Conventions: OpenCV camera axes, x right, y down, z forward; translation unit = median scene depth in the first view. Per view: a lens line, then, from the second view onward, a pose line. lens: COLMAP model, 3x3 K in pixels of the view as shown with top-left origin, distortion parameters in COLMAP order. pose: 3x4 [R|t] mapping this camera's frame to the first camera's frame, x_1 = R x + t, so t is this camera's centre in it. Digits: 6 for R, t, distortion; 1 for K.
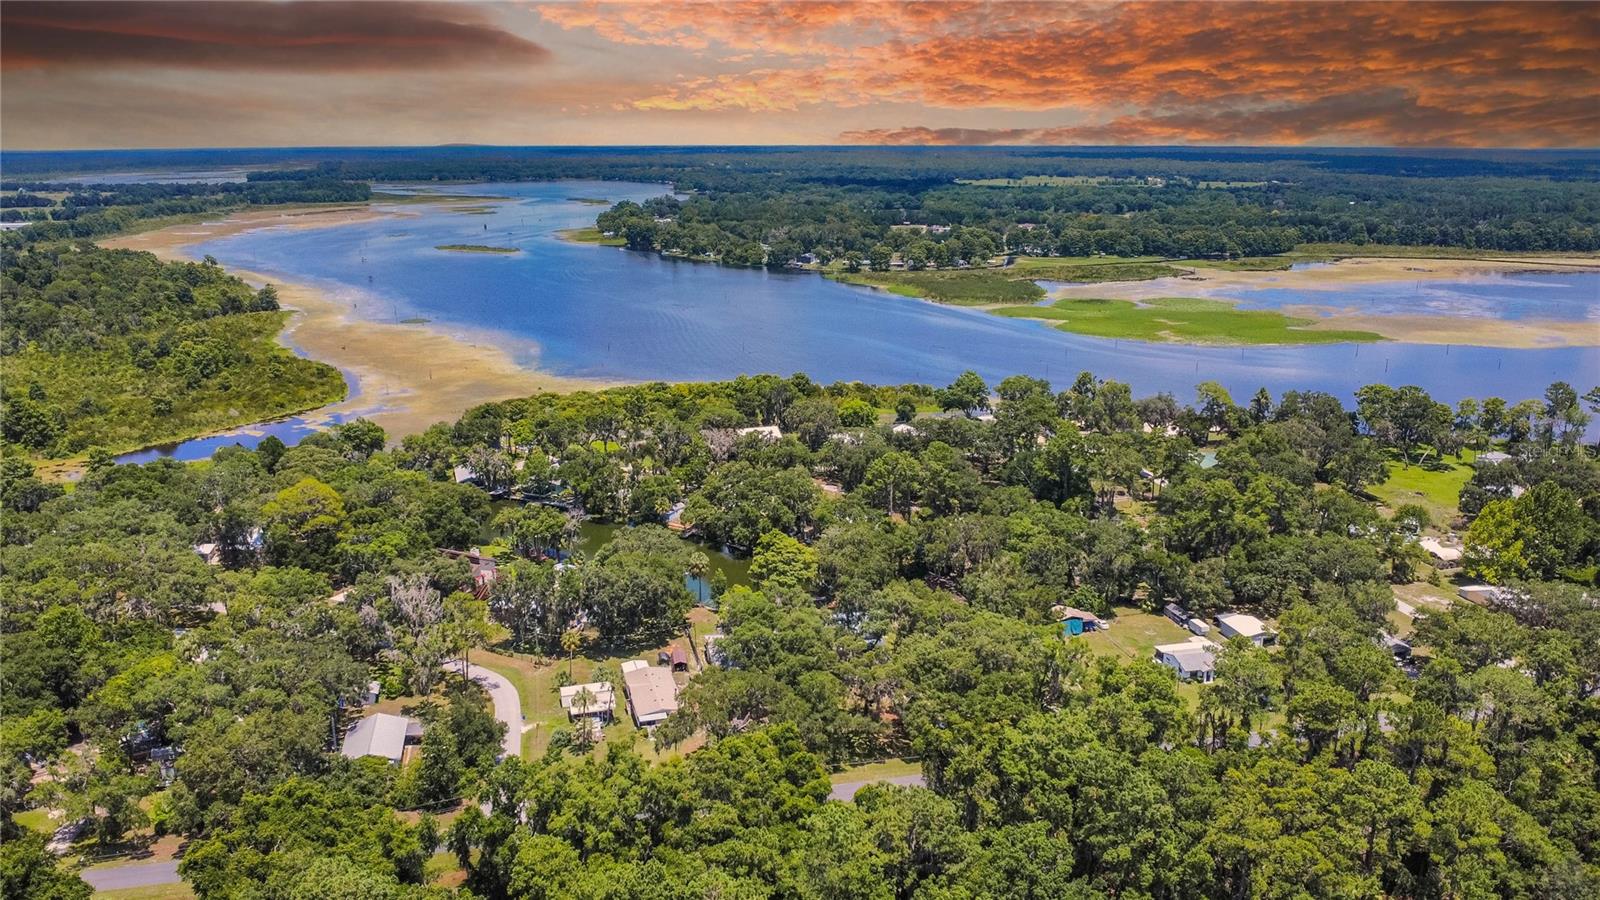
lens RADIAL K [[1220.0, 0, 876.2], [0, 1220.0, 446.3], [0, 0, 1]] dist [-0.029274, -0.007995]
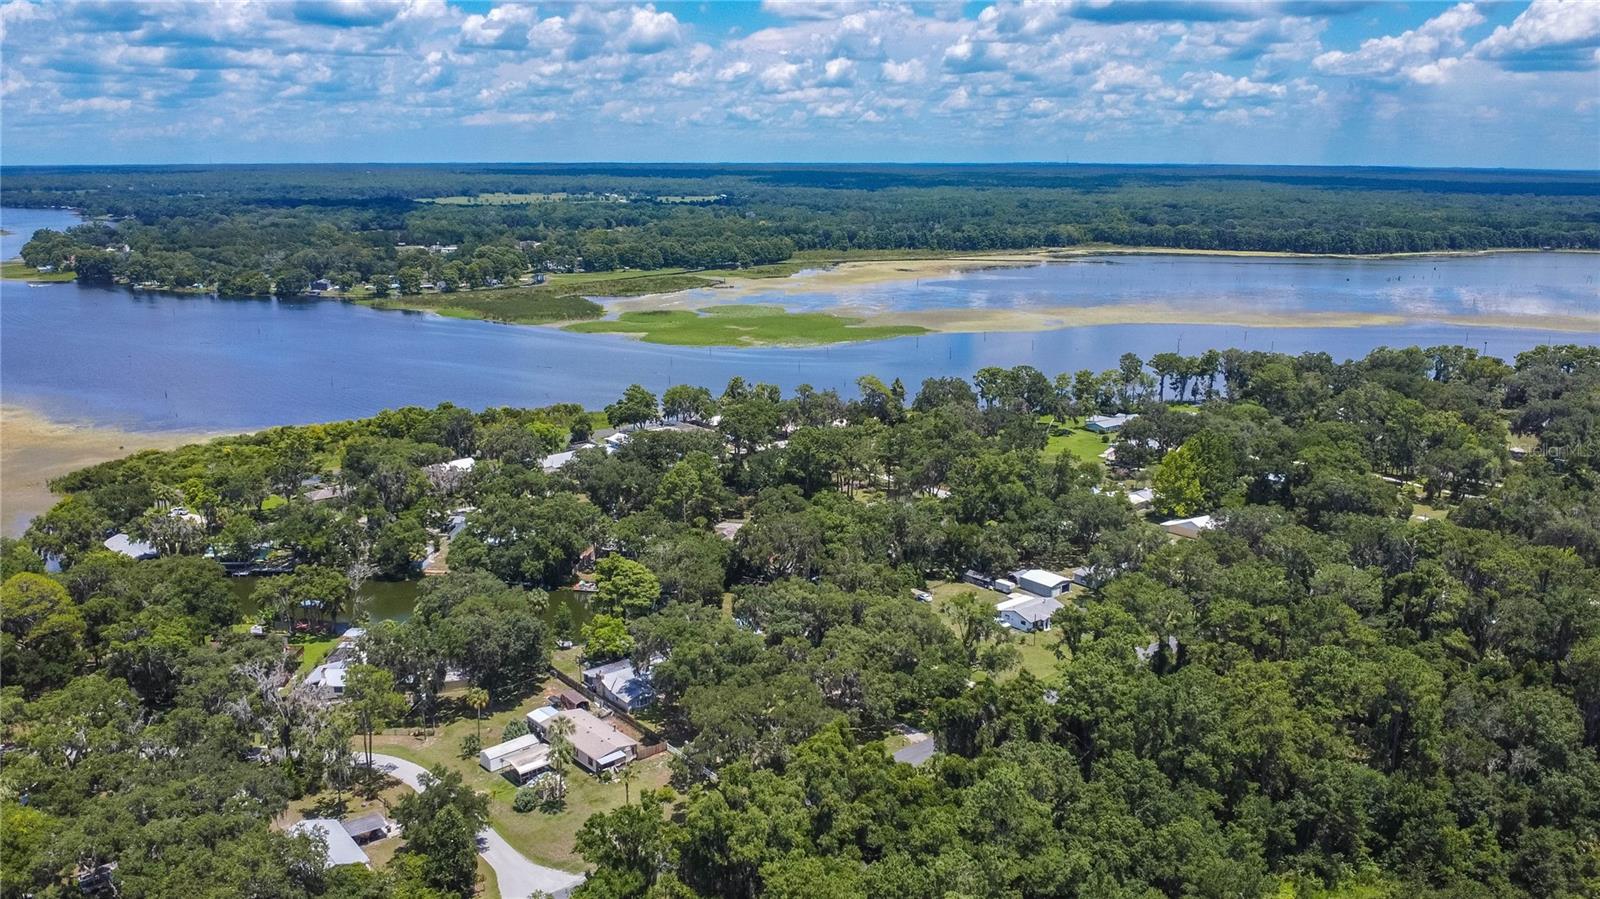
lens RADIAL K [[1220.0, 0, 876.2], [0, 1220.0, 445.8], [0, 0, 1]] dist [-0.029274, -0.007995]
pose [[0.890751, -0.101886, 0.442925, -0.103779], [0.108032, 0.994082, 0.011410, -0.001257], [-0.441466, 0.037686, 0.896486, 0.016338]]
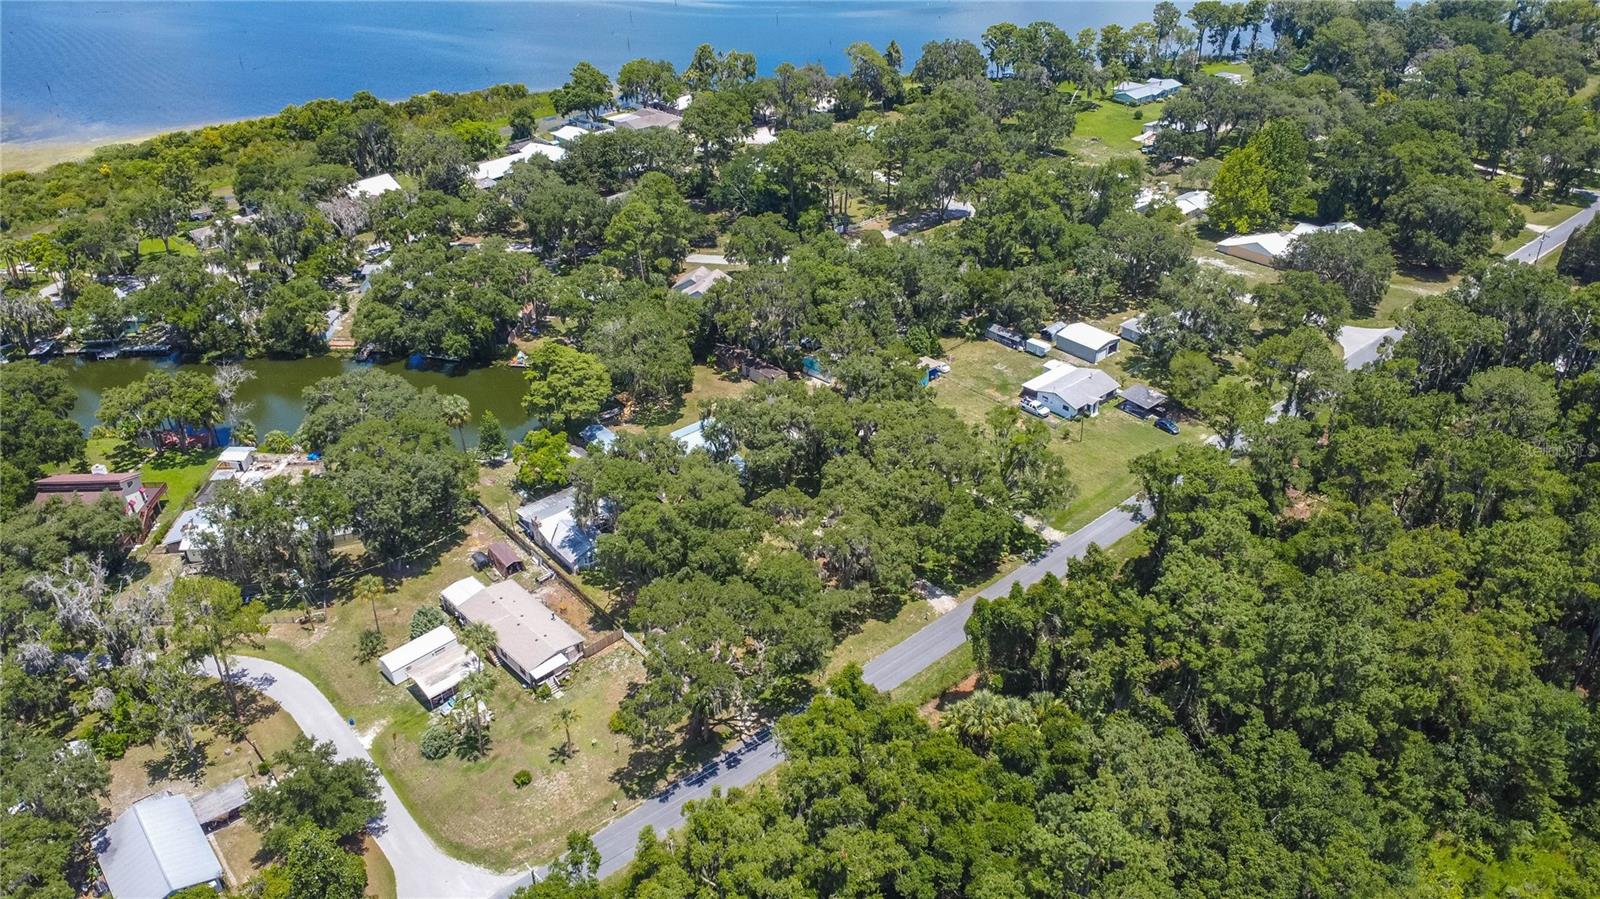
lens RADIAL K [[1164.1, 0, 835.7], [0, 1164.1, 429.0], [0, 0, 1]] dist [-0.029193, -0.011476]
pose [[0.896206, -0.243421, 0.370893, -0.066612], [0.127942, 0.942319, 0.309300, -0.026216], [-0.424789, -0.229744, 0.875655, 0.095778]]
